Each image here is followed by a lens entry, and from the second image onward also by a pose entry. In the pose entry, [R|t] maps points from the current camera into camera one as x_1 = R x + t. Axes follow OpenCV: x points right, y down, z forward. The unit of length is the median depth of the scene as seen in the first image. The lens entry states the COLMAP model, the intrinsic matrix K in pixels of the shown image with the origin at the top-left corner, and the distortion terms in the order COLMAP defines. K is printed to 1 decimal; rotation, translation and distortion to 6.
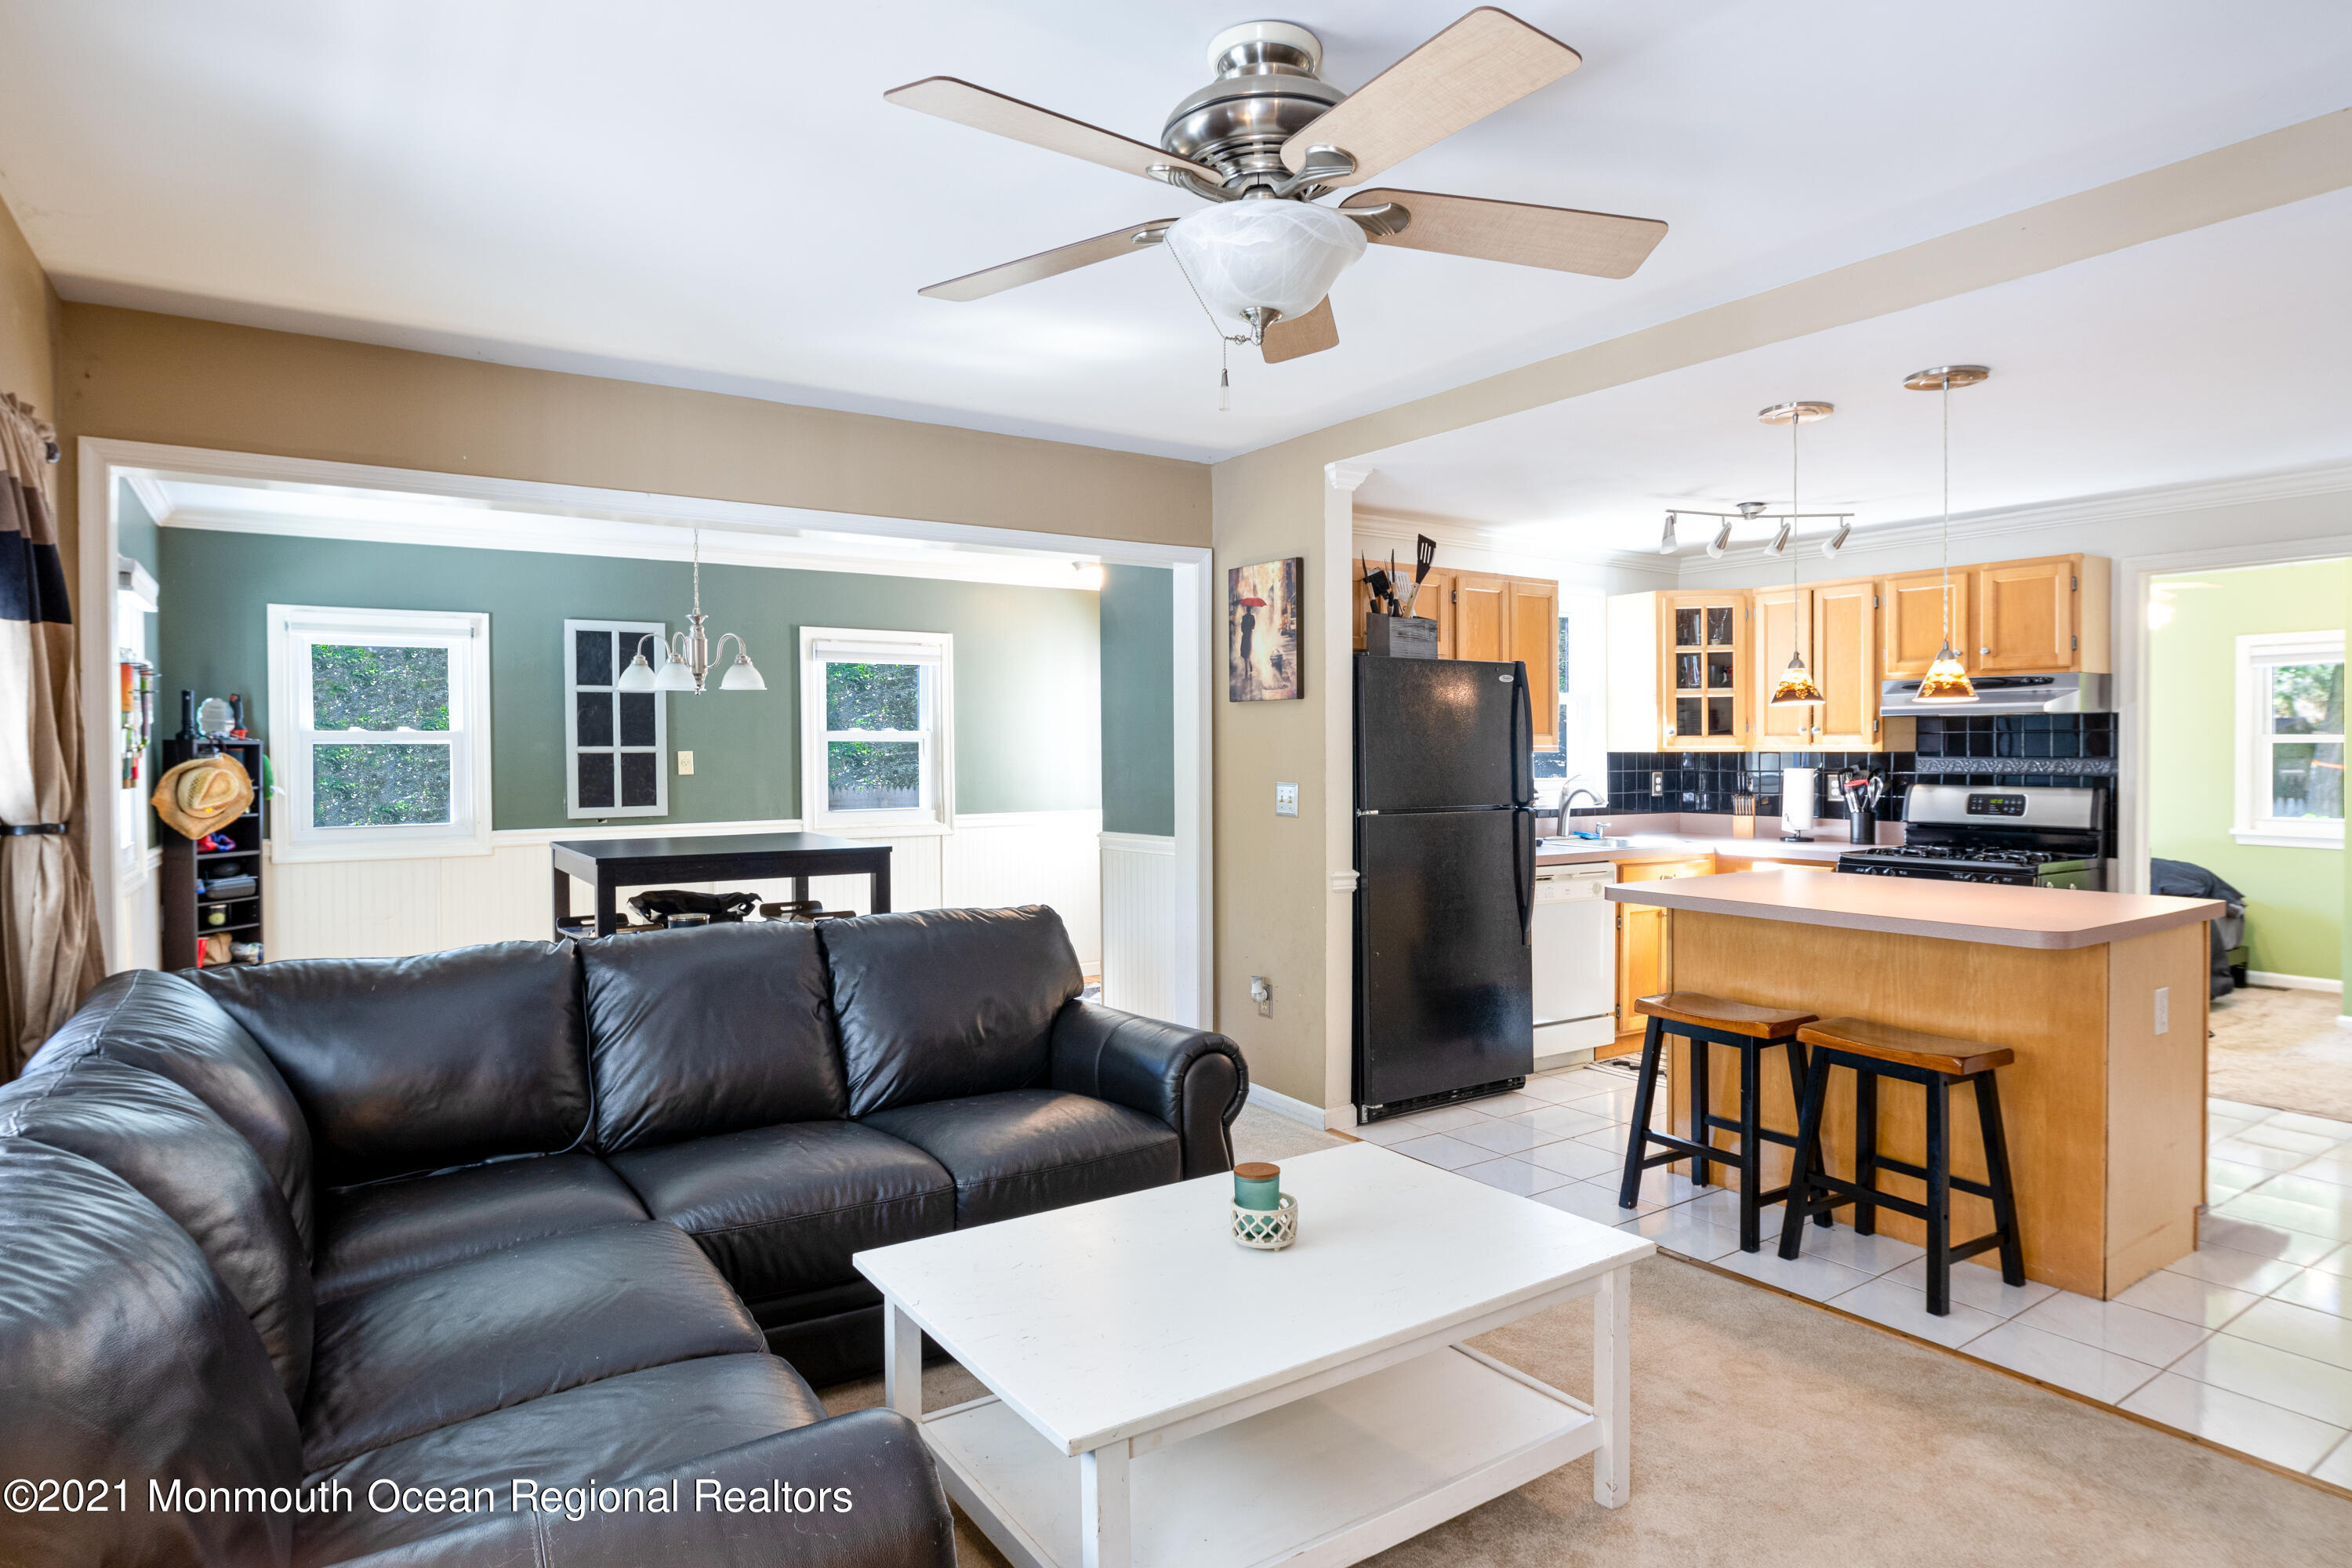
lens RADIAL K [[1208.7, 0, 1176.0], [0, 1208.7, 767.9], [0, 0, 1]] dist [-0.030453, 0.003065]
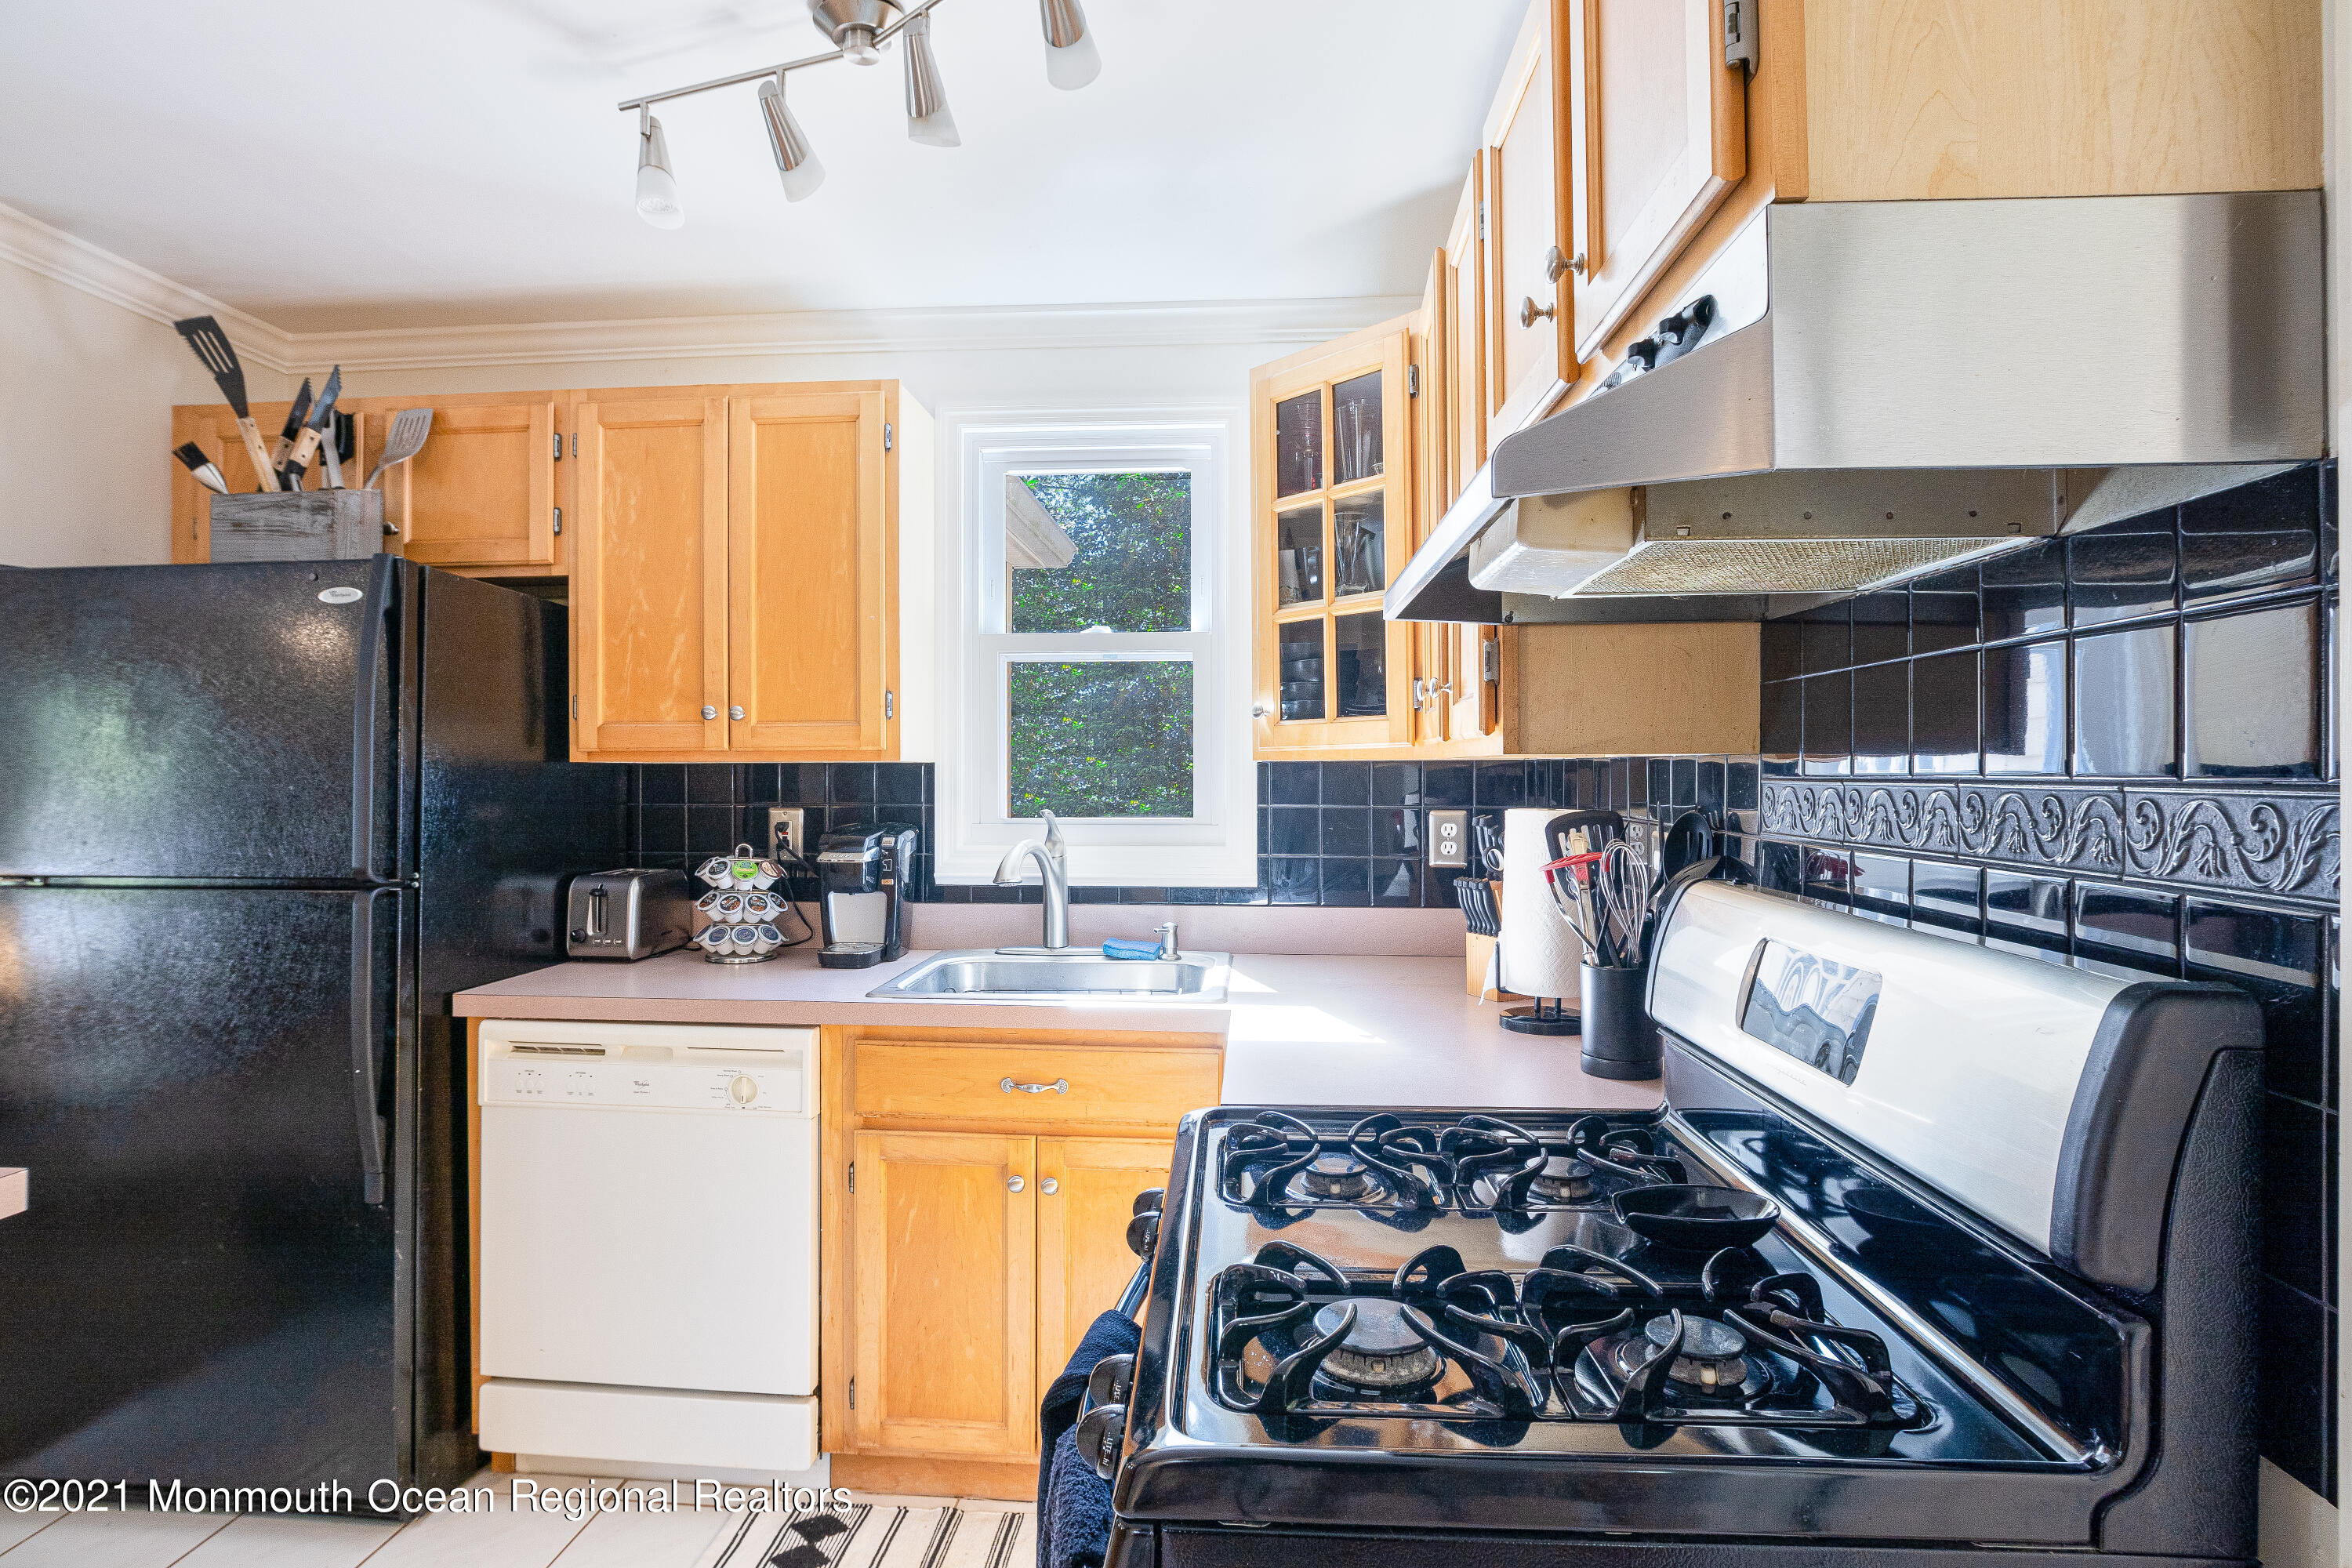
lens RADIAL K [[1208.7, 0, 1170.5], [0, 1208.7, 777.0], [0, 0, 1]] dist [-0.030453, 0.003065]
pose [[0.808161, 0.002335, -0.588958, 0.585653], [-0.008468, 0.999935, -0.007656, -0.003730], [0.588901, 0.011175, 0.808128, 0.611638]]
